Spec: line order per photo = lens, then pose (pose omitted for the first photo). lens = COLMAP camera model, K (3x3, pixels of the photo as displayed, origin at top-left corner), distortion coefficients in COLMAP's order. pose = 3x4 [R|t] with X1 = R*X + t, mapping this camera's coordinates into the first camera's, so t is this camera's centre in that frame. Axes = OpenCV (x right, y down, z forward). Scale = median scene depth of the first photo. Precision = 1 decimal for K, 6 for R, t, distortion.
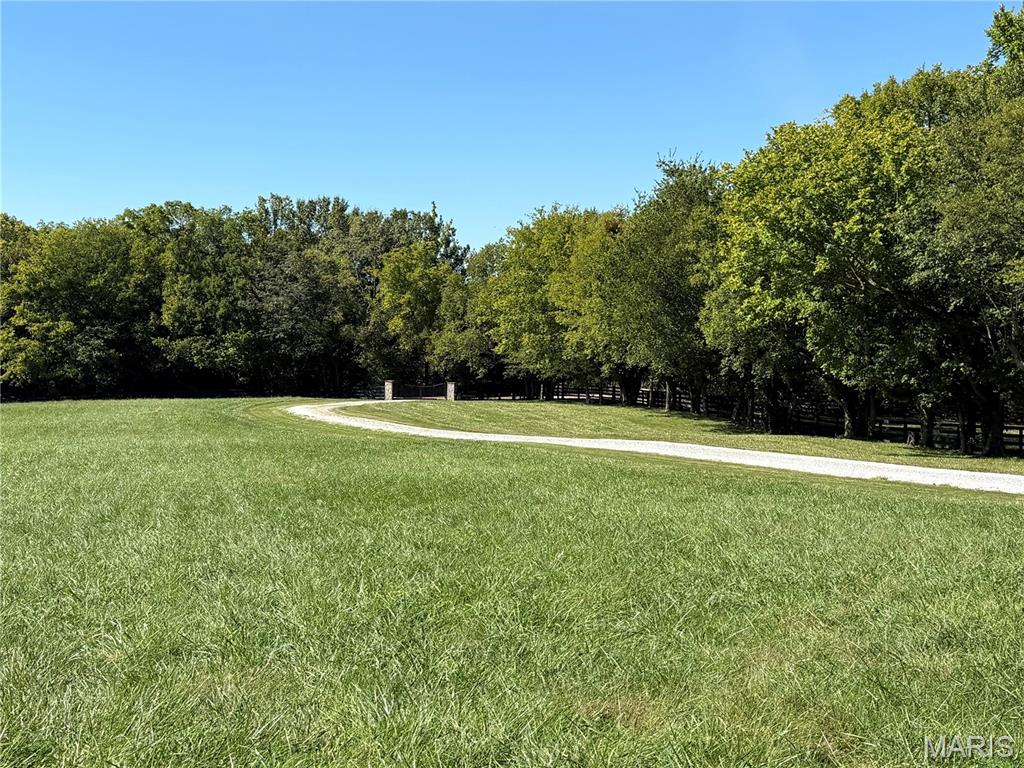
lens RADIAL K [[1395.6, 0, 512.0], [0, 1395.6, 384.0], [0, 0, 1]] dist [0.111087, 0.029742]
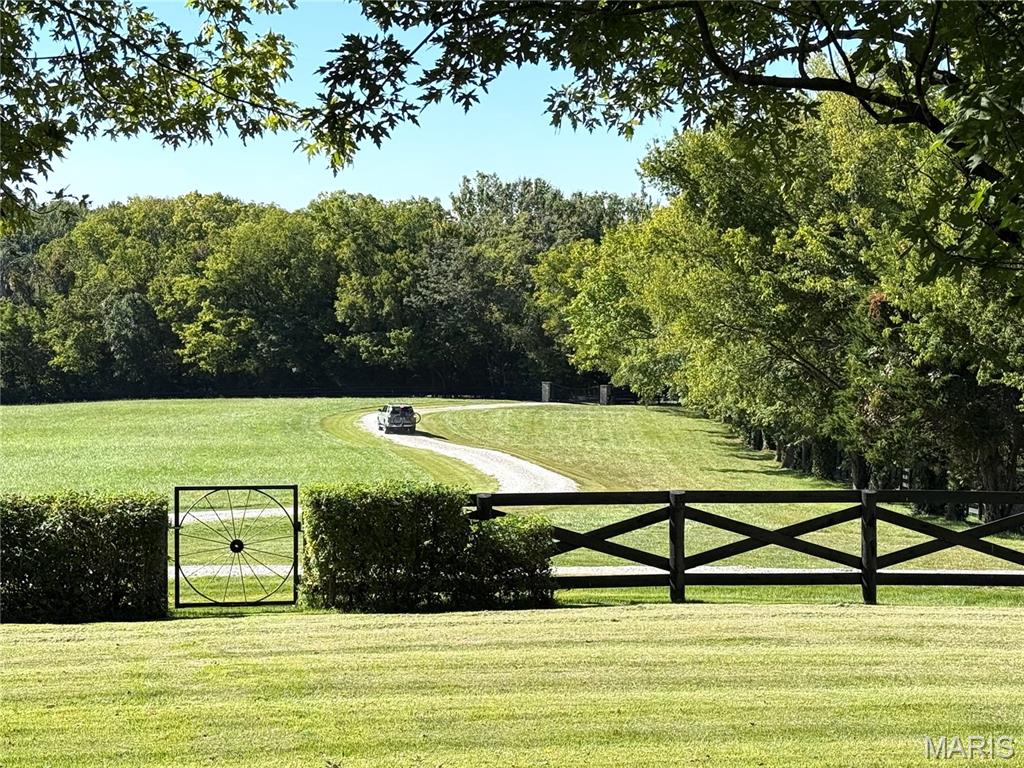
lens RADIAL K [[2021.6, 0, 512.0], [0, 2021.6, 384.0], [0, 0, 1]] dist [0.045893, 0.120397]
pose [[0.967173, 0.017310, -0.253528, 0.236064], [-0.012914, 0.999736, 0.018994, -0.026231], [0.253790, -0.015096, 0.967141, -0.355603]]
